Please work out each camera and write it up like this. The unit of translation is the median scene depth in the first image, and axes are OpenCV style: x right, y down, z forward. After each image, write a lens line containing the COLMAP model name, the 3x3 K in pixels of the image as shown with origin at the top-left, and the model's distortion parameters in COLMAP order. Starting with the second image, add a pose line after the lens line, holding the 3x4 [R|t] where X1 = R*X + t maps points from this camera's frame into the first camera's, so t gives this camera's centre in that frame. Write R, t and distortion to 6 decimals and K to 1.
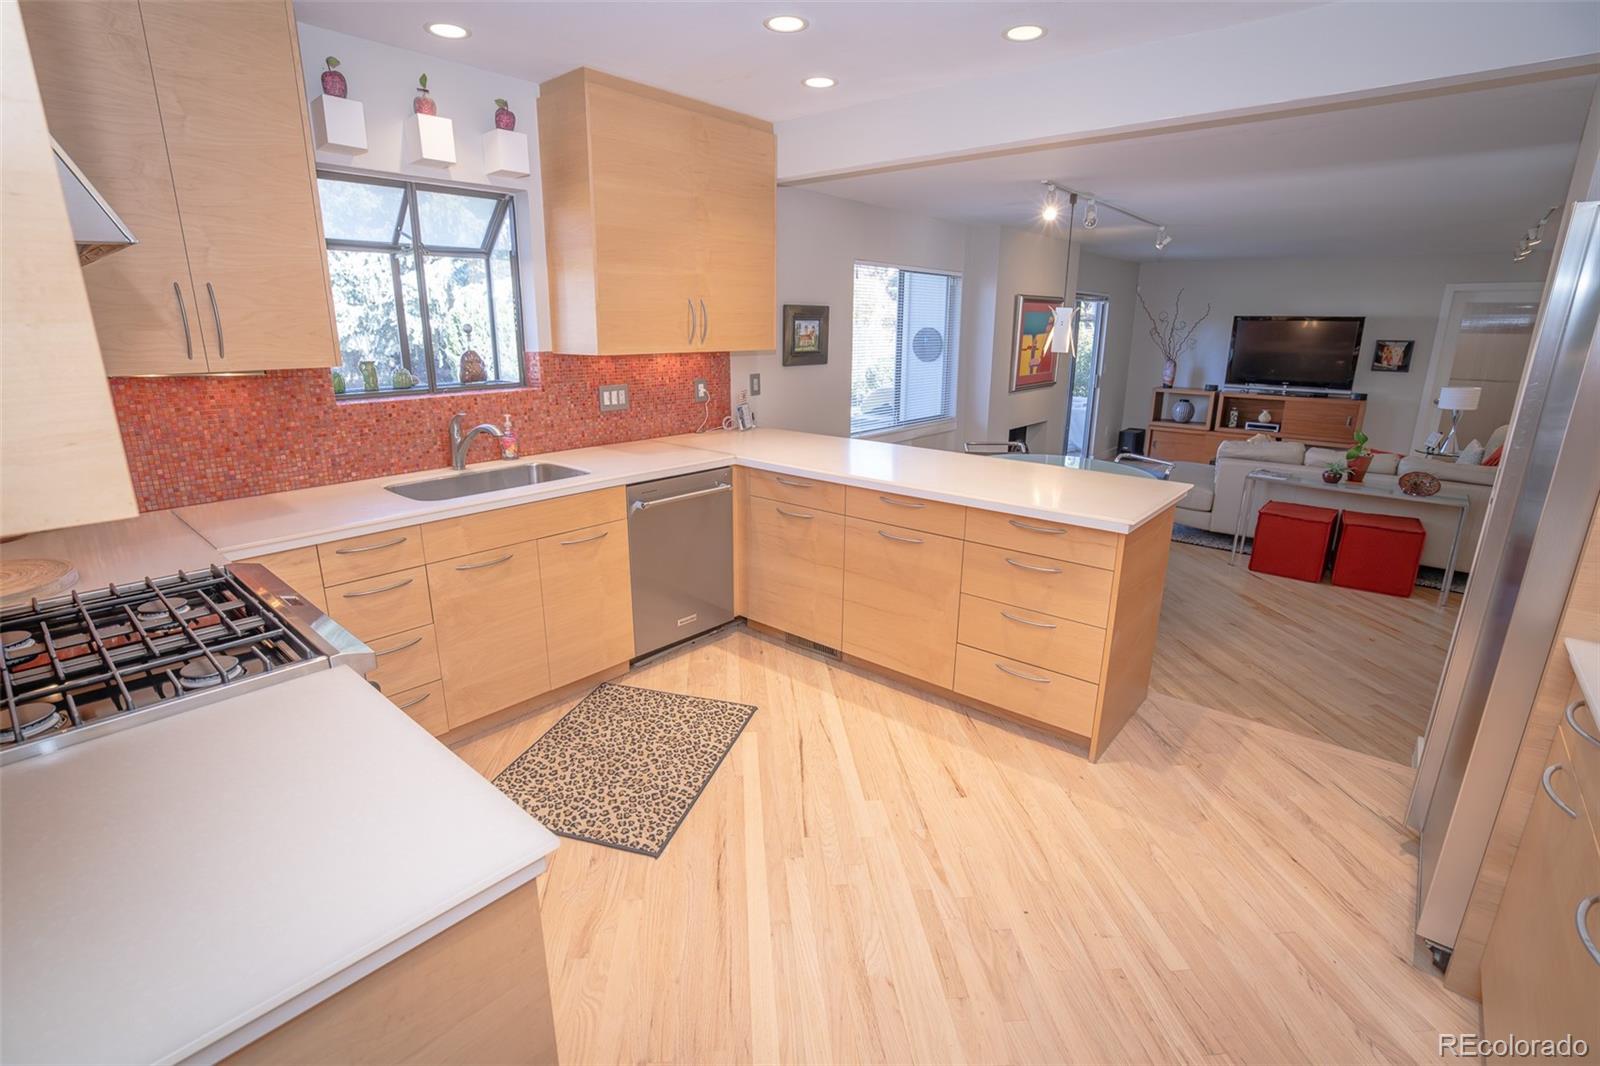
lens RADIAL K [[729.6, 0, 804.7], [0, 729.6, 526.9], [0, 0, 1]] dist [-0.028647, 0.004367]
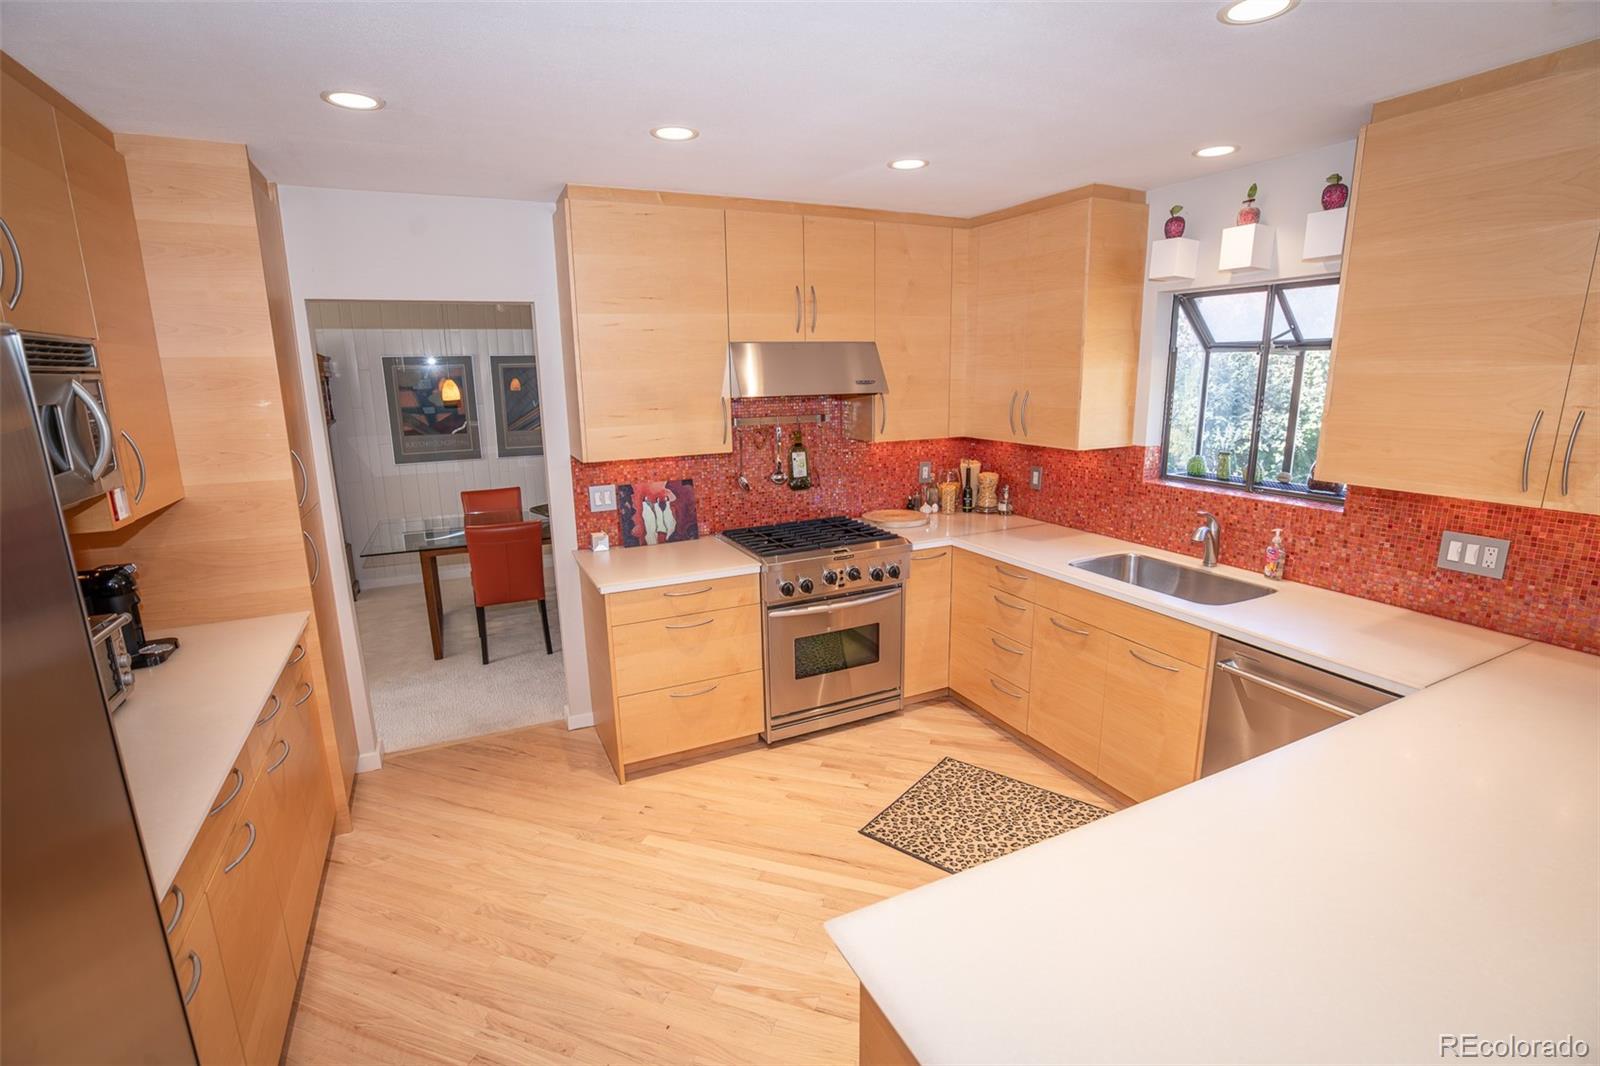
lens RADIAL K [[729.6, 0, 794.1], [0, 729.6, 539.3], [0, 0, 1]] dist [-0.028647, 0.004367]
pose [[-0.395278, 0.210382, -0.894145, 0.664419], [-0.239557, 0.916122, 0.321455, -0.309438], [0.886774, 0.341263, -0.311724, 0.823102]]
